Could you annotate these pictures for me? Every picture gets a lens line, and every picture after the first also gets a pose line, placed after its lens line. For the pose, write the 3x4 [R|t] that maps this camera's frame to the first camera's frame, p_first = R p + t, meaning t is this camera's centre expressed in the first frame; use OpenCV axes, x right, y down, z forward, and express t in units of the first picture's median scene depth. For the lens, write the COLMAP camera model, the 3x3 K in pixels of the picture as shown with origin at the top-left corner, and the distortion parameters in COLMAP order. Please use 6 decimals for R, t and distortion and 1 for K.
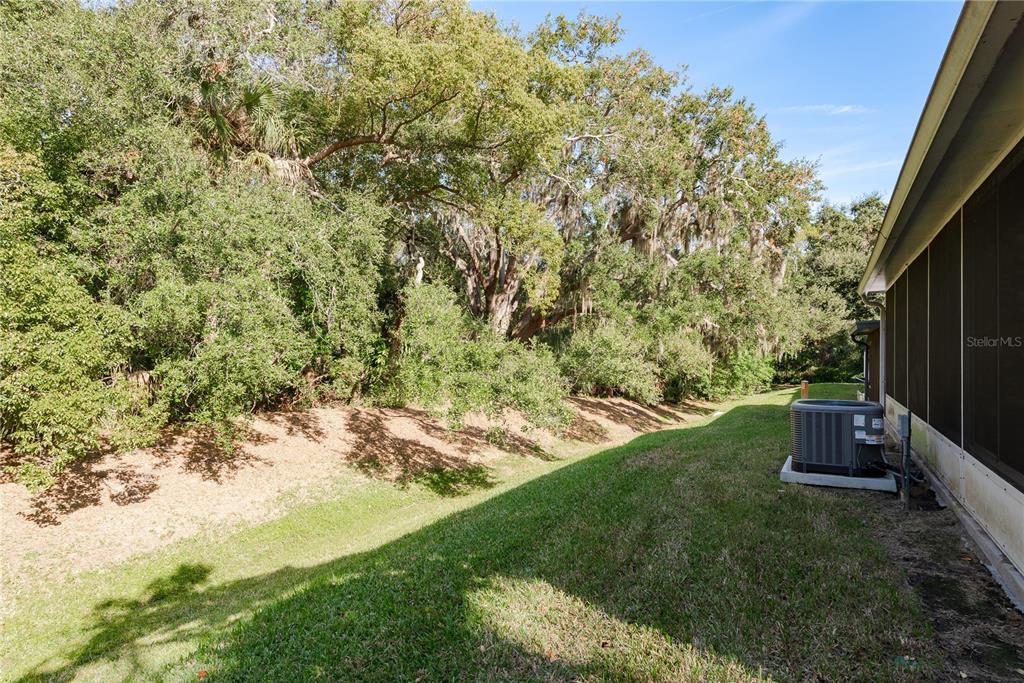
lens RADIAL K [[587.5, 0, 511.3], [0, 587.5, 343.6], [0, 0, 1]] dist [0.014273, -0.000544]
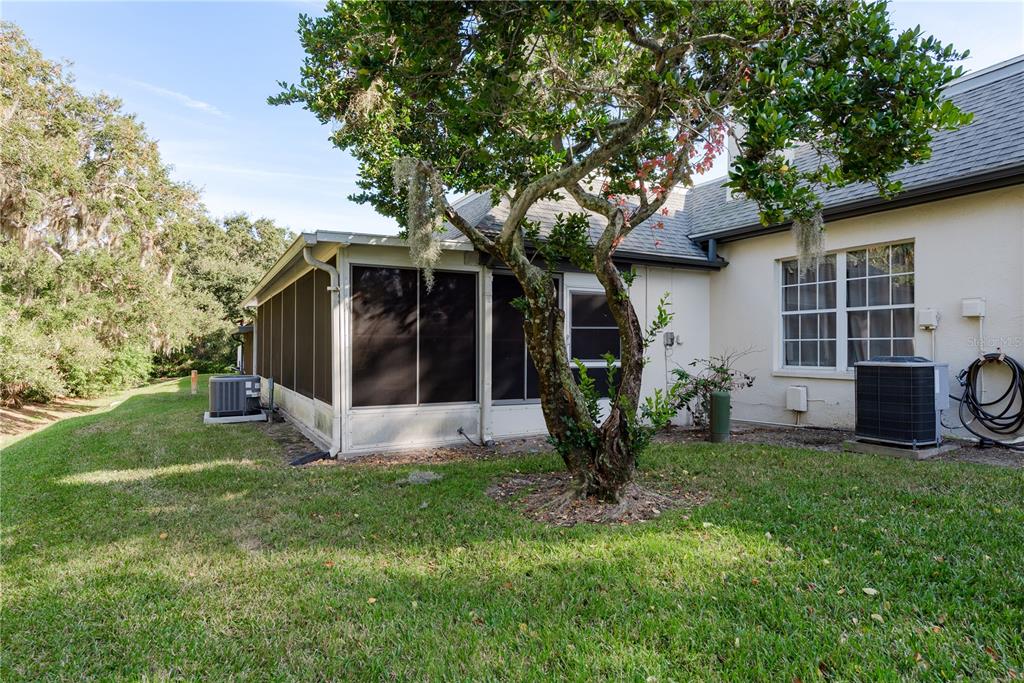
lens RADIAL K [[587.5, 0, 511.6], [0, 587.5, 341.6], [0, 0, 1]] dist [0.014273, -0.000544]
pose [[0.552250, 0.003520, 0.833671, -0.126841], [-0.007875, 0.999968, 0.000995, -0.003004], [-0.833642, -0.007115, 0.552260, -0.180582]]
